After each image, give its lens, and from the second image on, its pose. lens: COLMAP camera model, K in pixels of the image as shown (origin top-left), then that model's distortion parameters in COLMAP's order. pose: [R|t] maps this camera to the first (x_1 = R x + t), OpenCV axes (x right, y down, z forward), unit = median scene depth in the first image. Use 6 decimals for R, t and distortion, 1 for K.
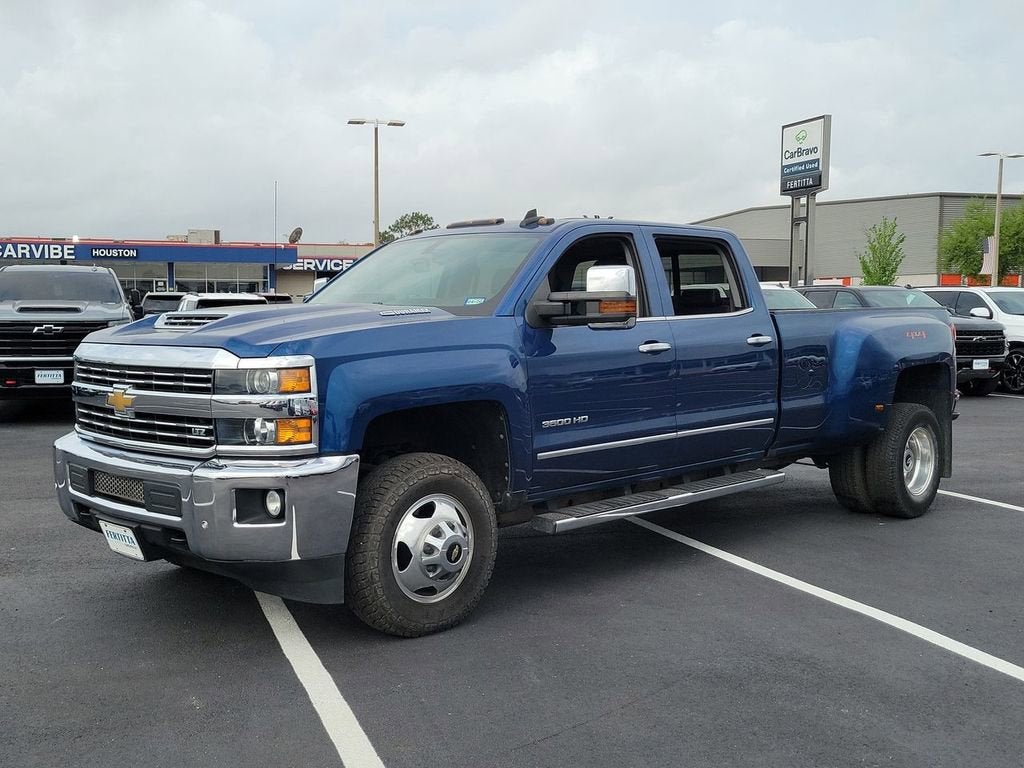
lens RADIAL K [[1173.9, 0, 512.0], [0, 1173.9, 384.0], [0, 0, 1]] dist [0.034857, 0.035840]
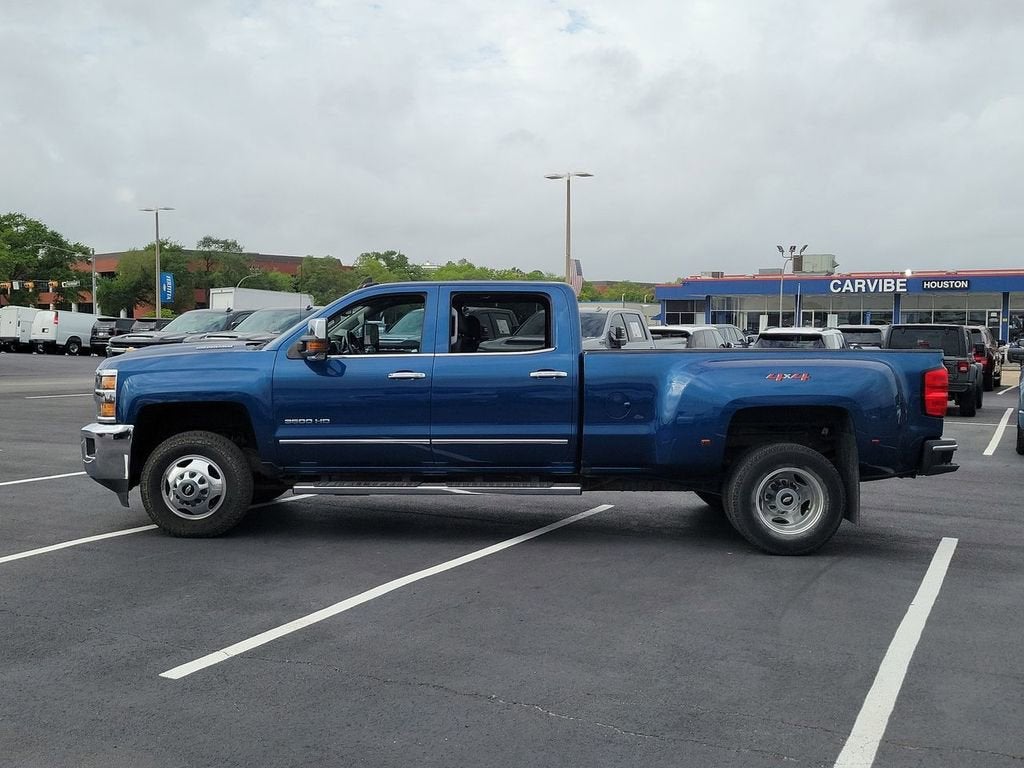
lens RADIAL K [[1228.5, 0, 512.0], [0, 1228.5, 384.0], [0, 0, 1]] dist [0.045091, 0.041681]
pose [[0.656660, 0.036706, -0.753293, 0.229757], [-0.056181, 0.998421, -0.000324, -0.004862], [0.752091, 0.042534, 0.657685, 0.025854]]
